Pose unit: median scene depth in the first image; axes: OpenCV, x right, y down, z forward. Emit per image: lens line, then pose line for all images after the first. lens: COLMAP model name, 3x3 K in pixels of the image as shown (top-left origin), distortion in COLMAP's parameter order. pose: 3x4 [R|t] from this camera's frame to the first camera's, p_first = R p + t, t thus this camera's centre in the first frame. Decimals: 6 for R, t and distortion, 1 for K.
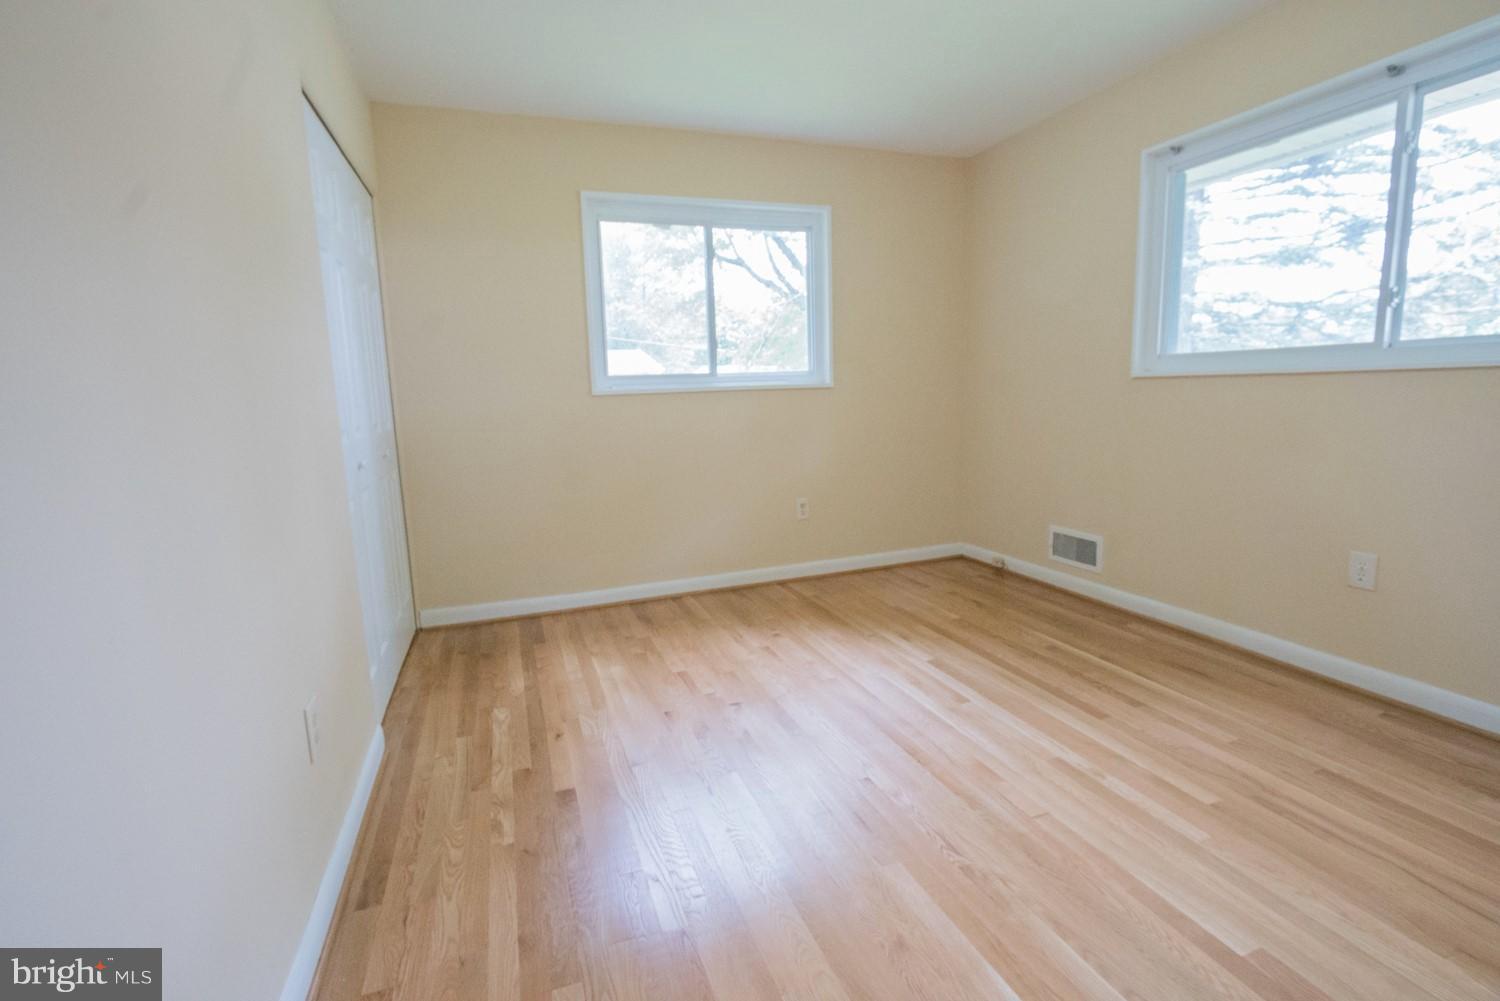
lens RADIAL K [[661.1, 0, 729.2], [0, 661.1, 485.8], [0, 0, 1]] dist [-0.023233, 0.001252]
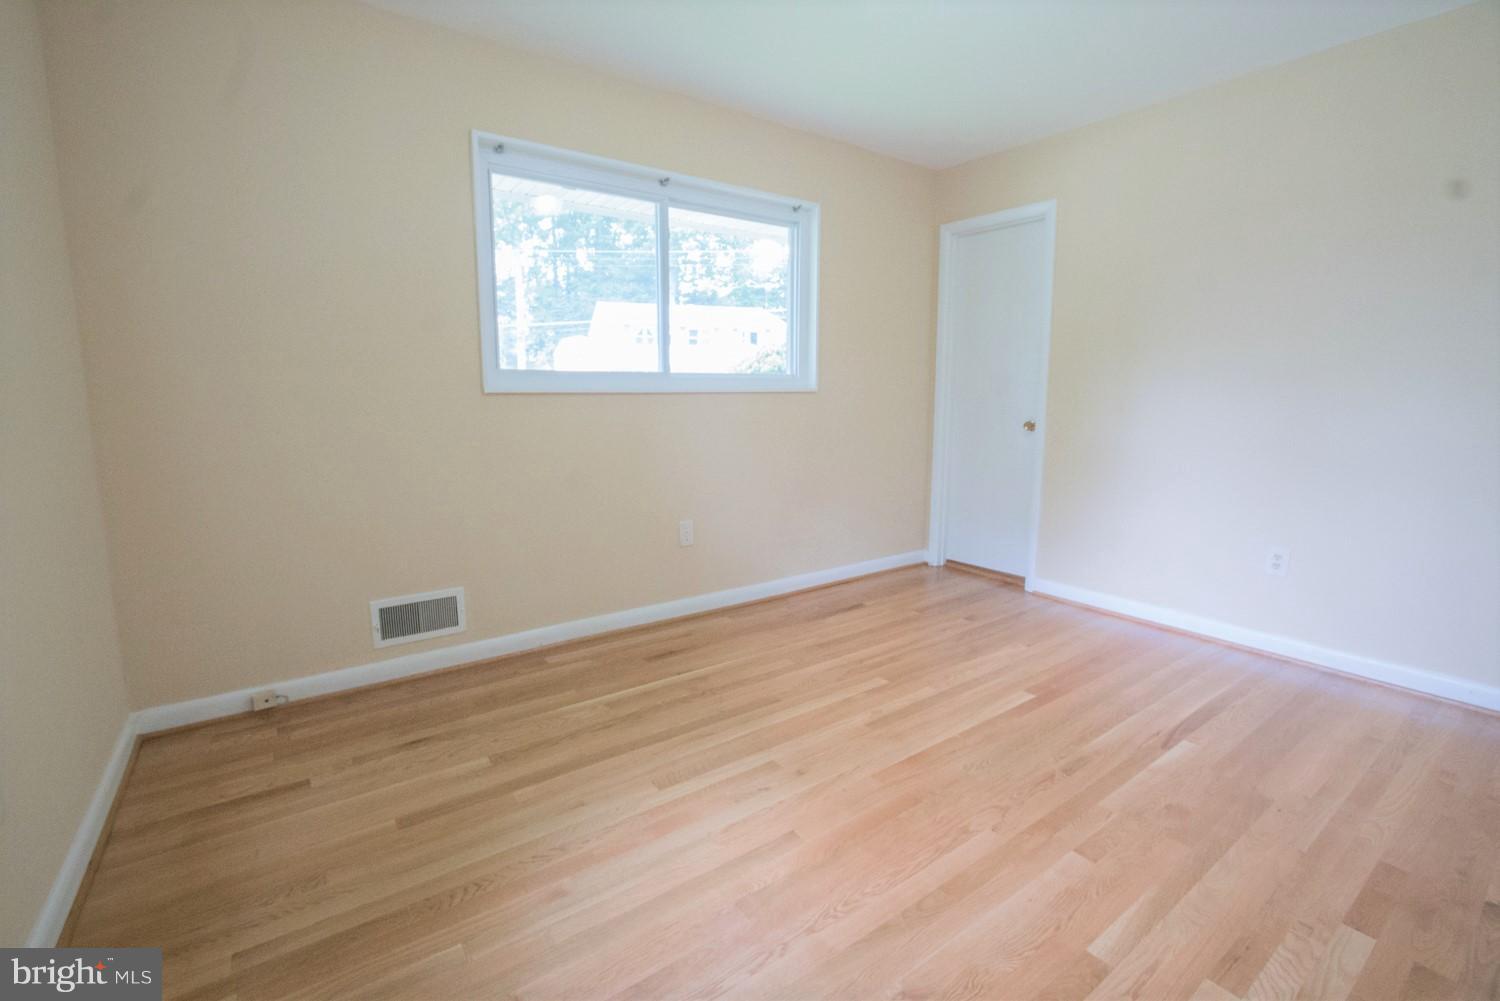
lens RADIAL K [[661.1, 0, 729.2], [0, 661.1, 485.8], [0, 0, 1]] dist [-0.023233, 0.001252]
pose [[-0.273220, -0.103629, 0.956354, -0.361496], [0.144435, 0.978491, 0.147291, -0.145195], [-0.951047, 0.178374, -0.252375, 1.064673]]
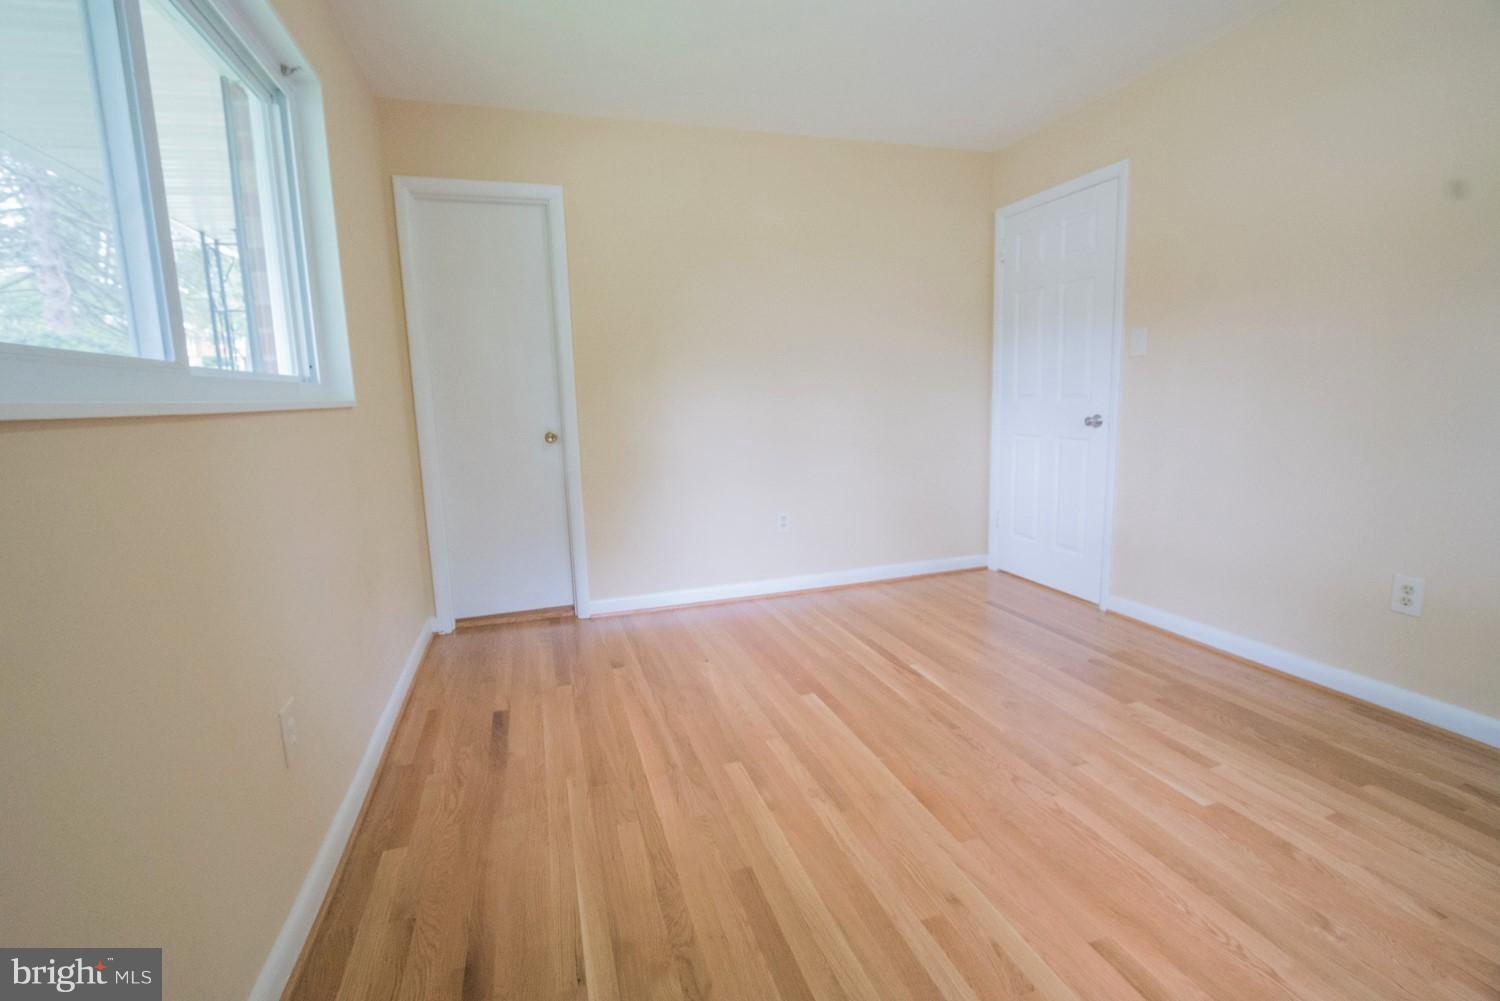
lens RADIAL K [[661.1, 0, 729.2], [0, 661.1, 485.8], [0, 0, 1]] dist [-0.023233, 0.001252]
pose [[-0.997227, 0.058780, 0.045642, 0.434739], [0.069031, 0.959748, 0.272247, -0.199410], [-0.027802, 0.274643, -0.961144, 1.291315]]
